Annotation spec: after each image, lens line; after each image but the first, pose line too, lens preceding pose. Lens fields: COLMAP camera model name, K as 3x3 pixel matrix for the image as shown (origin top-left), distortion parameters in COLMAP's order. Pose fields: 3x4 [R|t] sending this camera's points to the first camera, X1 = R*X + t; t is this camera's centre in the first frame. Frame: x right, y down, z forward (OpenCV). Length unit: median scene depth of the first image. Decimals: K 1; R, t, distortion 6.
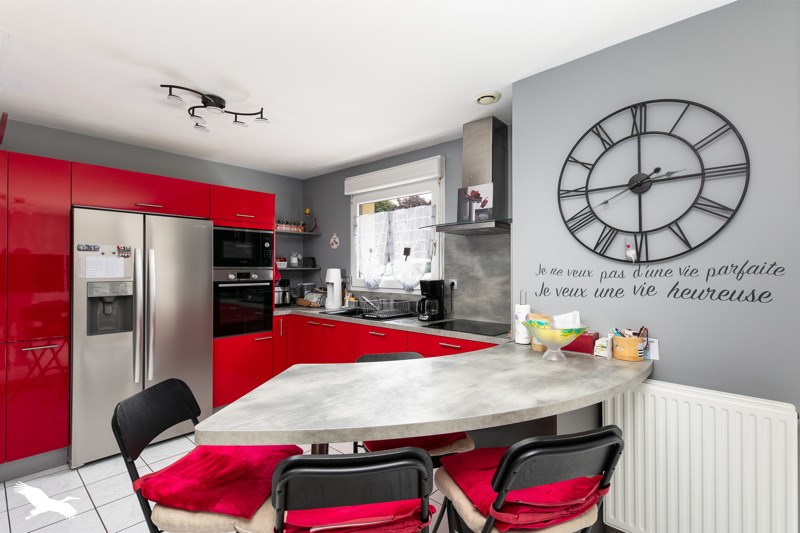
lens RADIAL K [[376.9, 0, 397.5], [0, 376.9, 265.9], [0, 0, 1]] dist [0.005112, -0.000058]
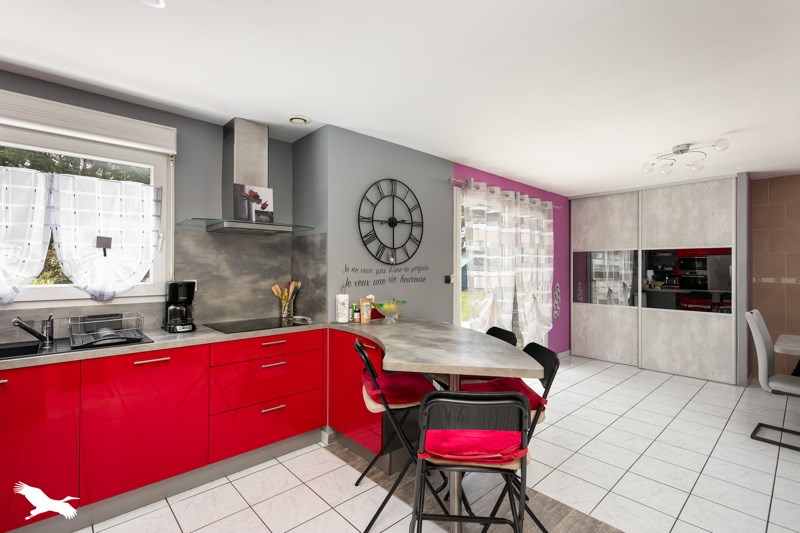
lens RADIAL K [[376.9, 0, 397.3], [0, 376.9, 264.3], [0, 0, 1]] dist [0.005112, -0.000058]
pose [[0.080465, 0.006652, 0.996735, -1.158570], [-0.008853, 0.999943, -0.005958, 0.000618], [-0.996718, -0.008345, 0.080520, 0.796782]]
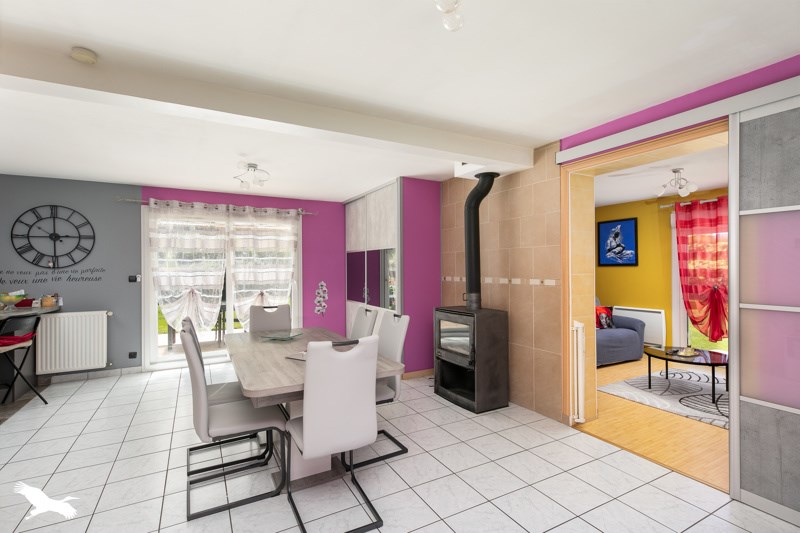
lens RADIAL K [[376.9, 0, 399.6], [0, 376.9, 265.6], [0, 0, 1]] dist [0.005112, -0.000058]
pose [[0.323987, 0.000995, 0.946061, -0.969351], [0.004108, 0.999989, -0.002459, -0.009347], [-0.946053, 0.004683, 0.323979, -1.930305]]
